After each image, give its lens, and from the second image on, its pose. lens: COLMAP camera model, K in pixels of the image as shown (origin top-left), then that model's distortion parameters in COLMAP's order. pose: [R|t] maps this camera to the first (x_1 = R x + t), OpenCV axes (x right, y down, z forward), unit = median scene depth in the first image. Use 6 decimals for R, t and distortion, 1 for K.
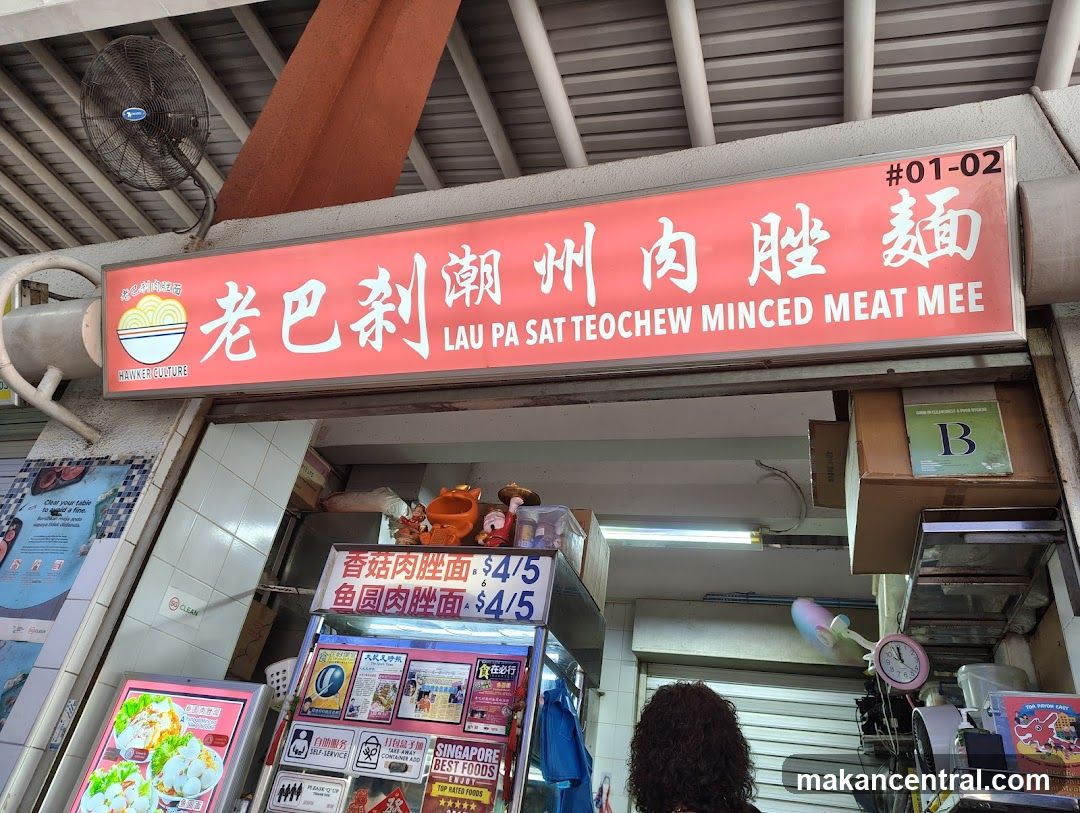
lens RADIAL K [[755.3, 0, 538.4], [0, 755.3, 387.7], [0, 0, 1]] dist [0.053780, -0.072824]
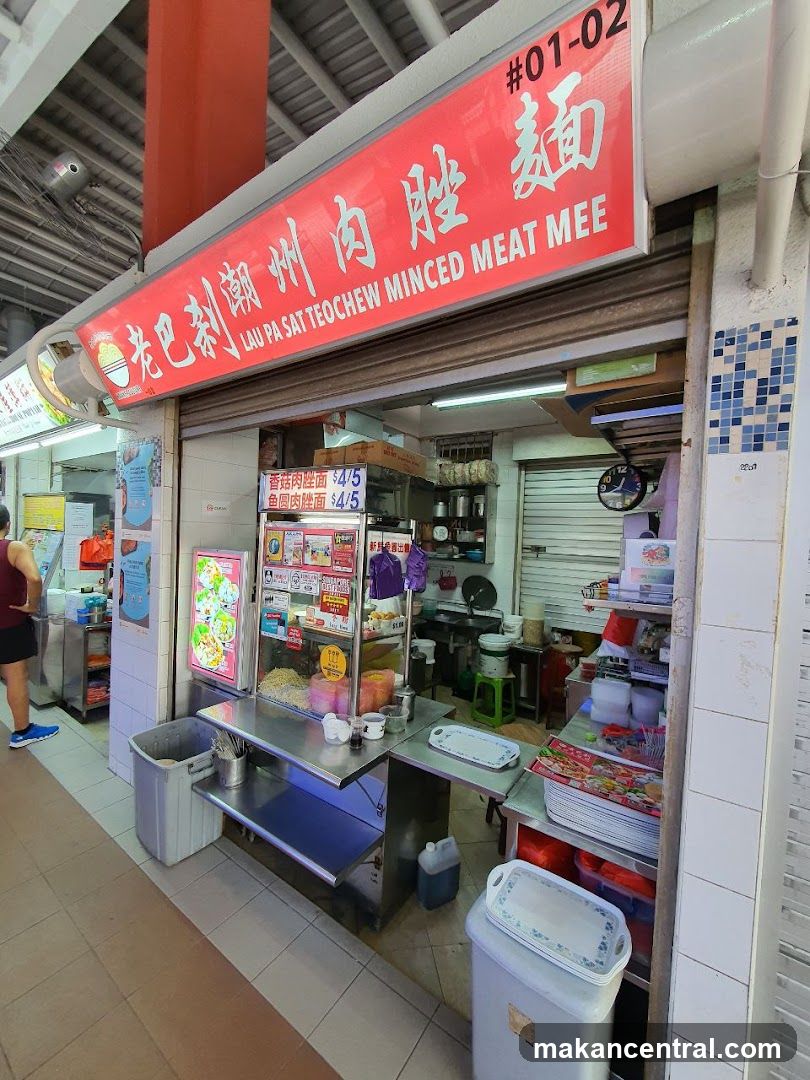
lens RADIAL K [[438.3, 0, 399.9], [0, 438.3, 548.2], [0, 0, 1]] dist [-0.000584, -0.000281]
pose [[0.948519, -0.095083, -0.302111, 0.357139], [0.243283, 0.829486, 0.502760, -0.084724], [0.202793, -0.550375, 0.809915, 0.184467]]
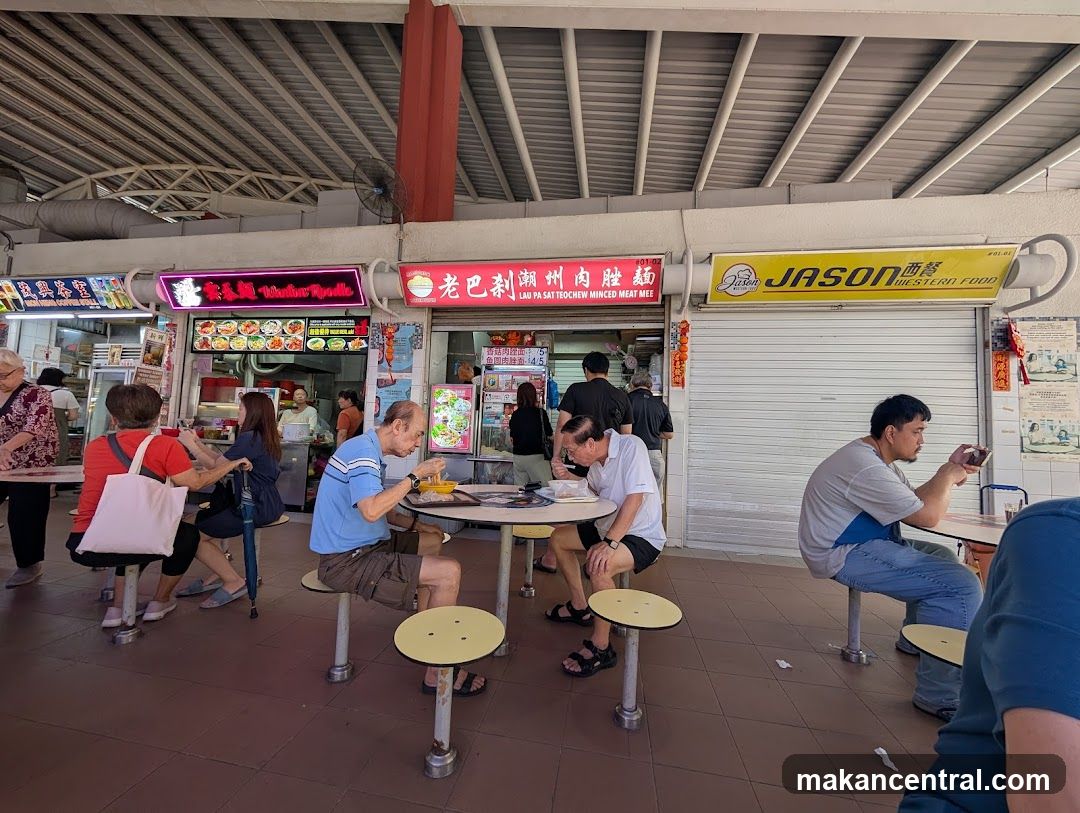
lens RADIAL K [[430.9, 0, 545.4], [0, 430.9, 413.7], [0, 0, 1]] dist [-0.013127, 0.007441]
pose [[0.982840, -0.096702, 0.157082, -0.375510], [0.004980, 0.865171, 0.501452, -0.597274], [-0.184394, -0.492065, 0.850806, -1.037166]]
